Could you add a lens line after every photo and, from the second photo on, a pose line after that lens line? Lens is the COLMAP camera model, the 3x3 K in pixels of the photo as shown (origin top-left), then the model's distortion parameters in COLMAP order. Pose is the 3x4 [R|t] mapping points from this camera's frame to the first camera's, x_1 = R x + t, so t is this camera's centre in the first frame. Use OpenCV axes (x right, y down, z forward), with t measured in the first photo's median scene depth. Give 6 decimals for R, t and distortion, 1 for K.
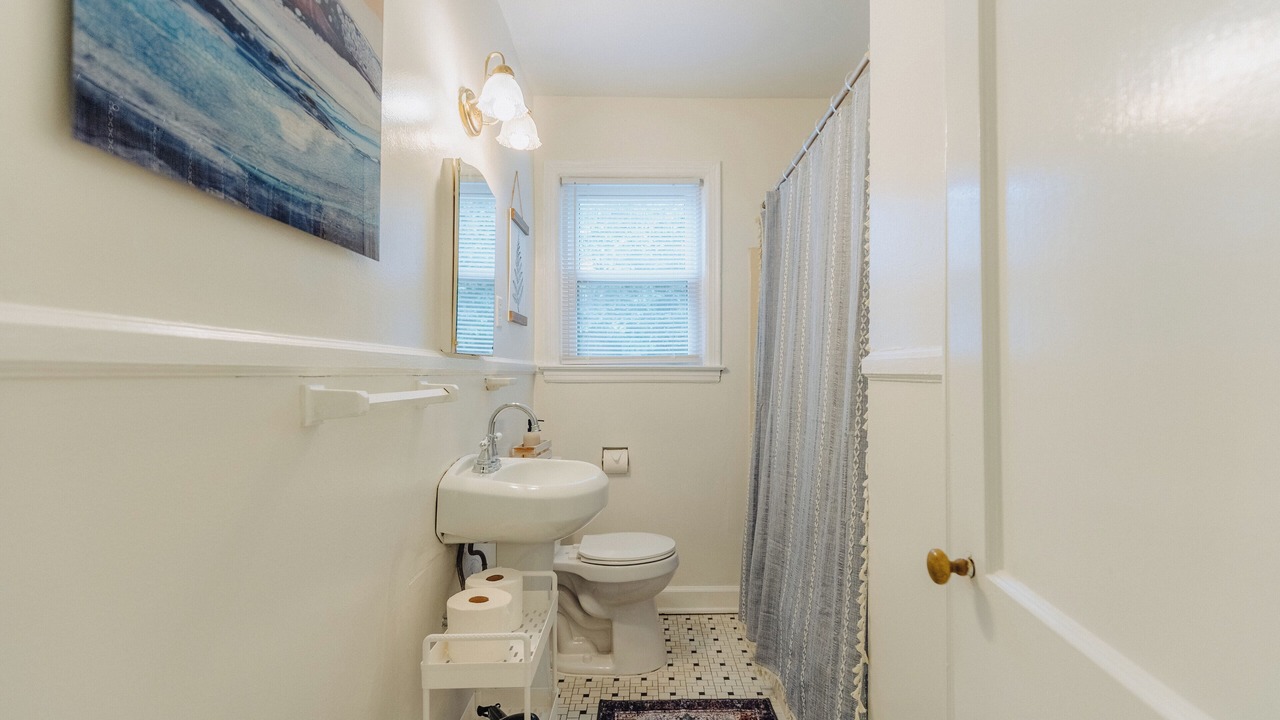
lens RADIAL K [[582.2, 0, 651.6], [0, 582.2, 362.3], [0, 0, 1]] dist [0.006963, -0.000557]
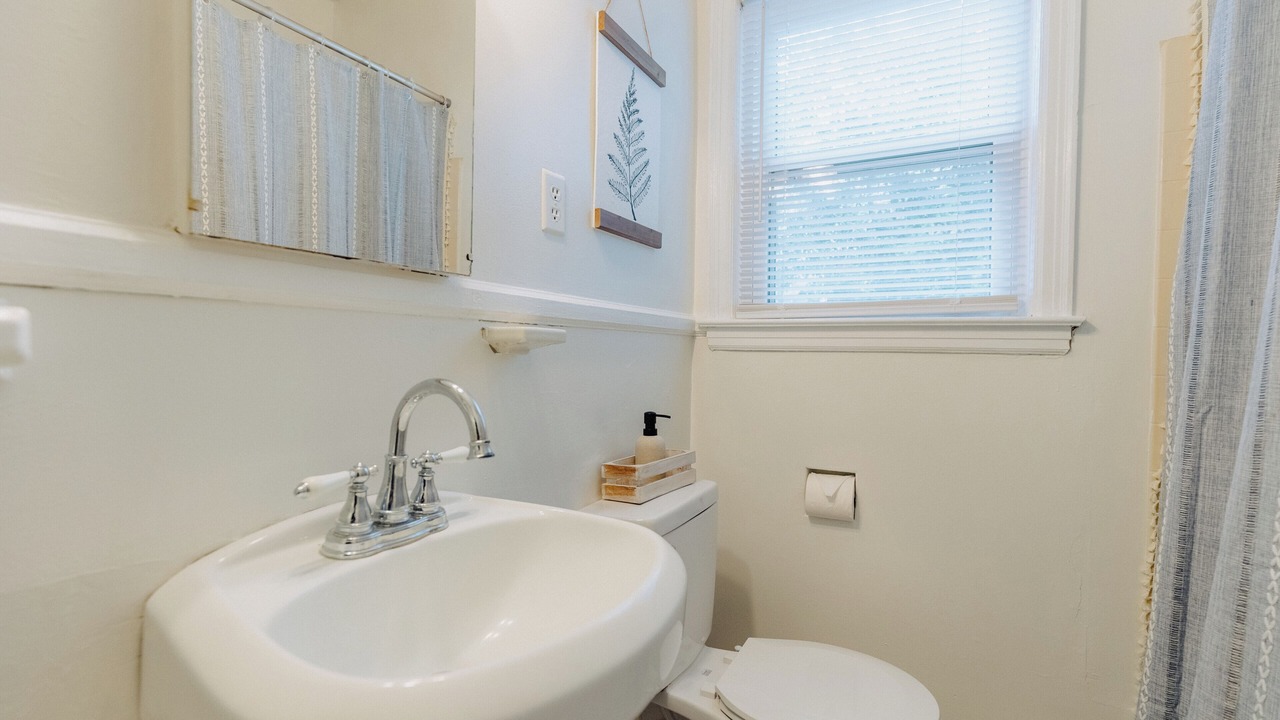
lens RADIAL K [[588.1, 0, 646.1], [0, 588.1, 362.5], [0, 0, 1]] dist [0.000939, -0.000190]
pose [[0.881326, 0.020237, -0.472075, 0.043246], [-0.004728, 0.999410, 0.034016, 0.027625], [0.472485, -0.027747, 0.880902, 0.442931]]
